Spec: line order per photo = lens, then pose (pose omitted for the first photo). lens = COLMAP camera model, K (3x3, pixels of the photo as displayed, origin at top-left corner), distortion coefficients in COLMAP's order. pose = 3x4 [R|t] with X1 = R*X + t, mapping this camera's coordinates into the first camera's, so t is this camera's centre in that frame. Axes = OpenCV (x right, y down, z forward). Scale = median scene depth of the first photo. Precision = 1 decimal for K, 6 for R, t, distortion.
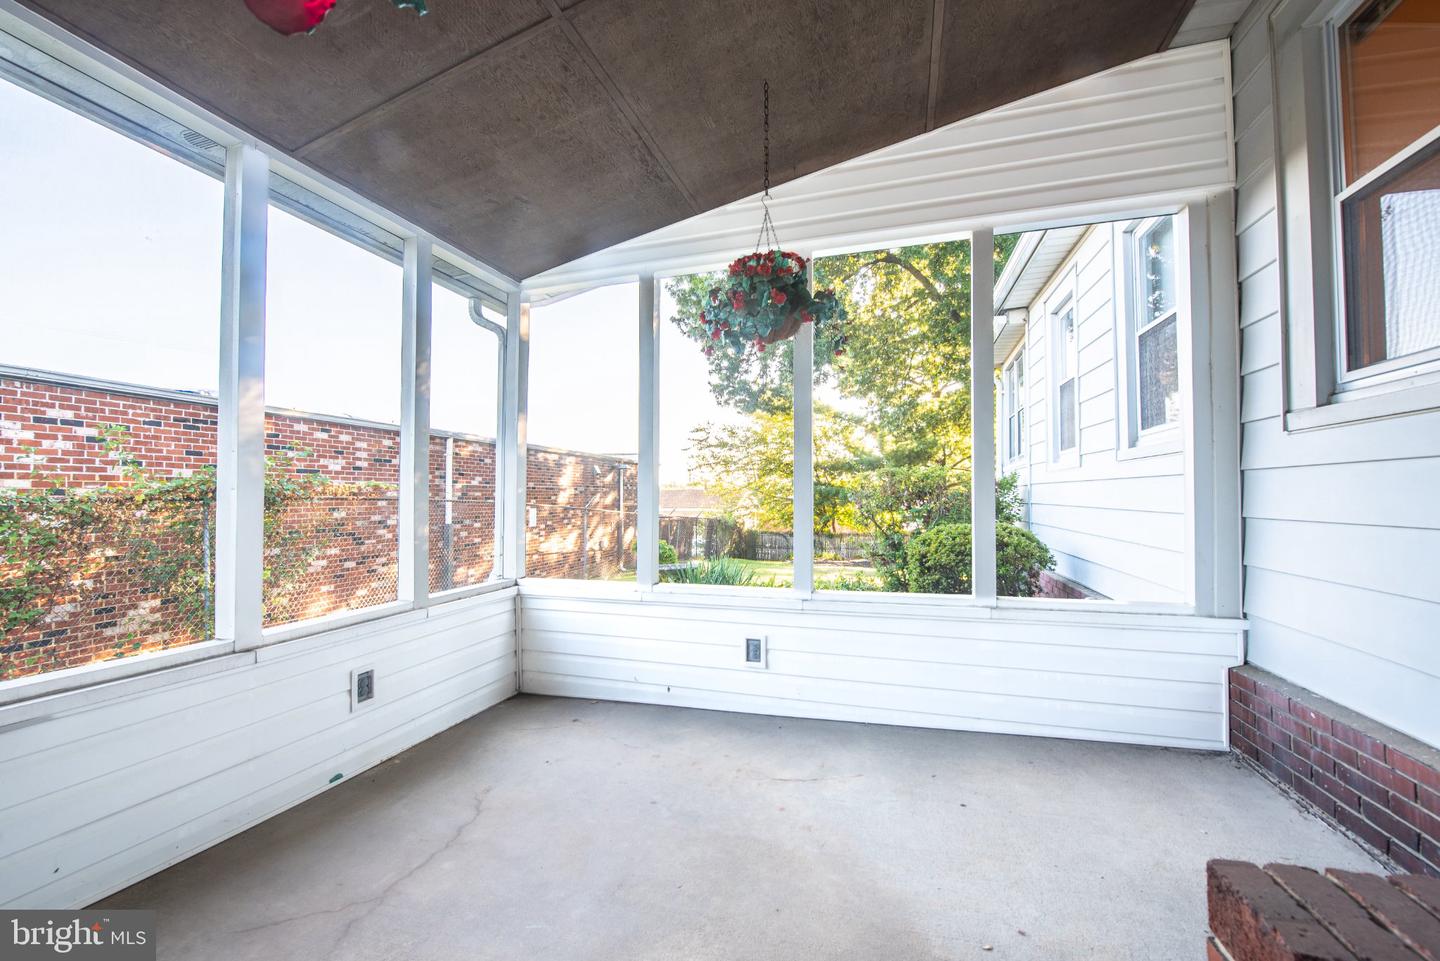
lens RADIAL K [[579.7, 0, 709.0], [0, 579.7, 487.2], [0, 0, 1]] dist [-0.014576, -0.004377]
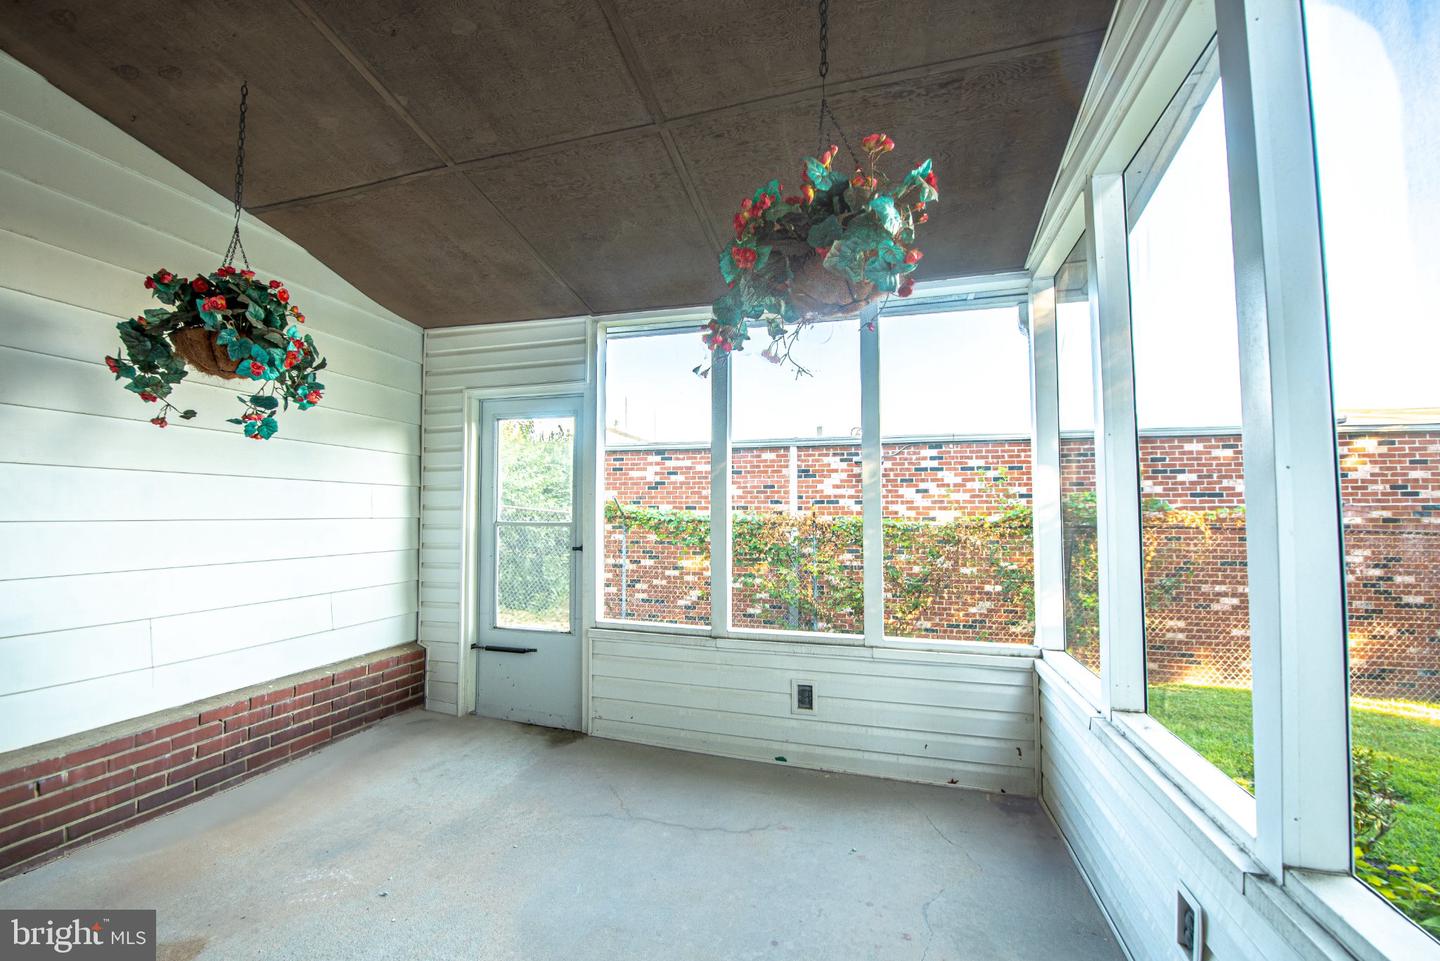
lens RADIAL K [[579.7, 0, 709.0], [0, 579.7, 487.2], [0, 0, 1]] dist [-0.014576, -0.004377]
pose [[0.013033, -0.043997, -0.998947, 0.258863], [0.014046, 0.998941, -0.043814, -0.017160], [0.999816, -0.013460, 0.013638, 0.326209]]
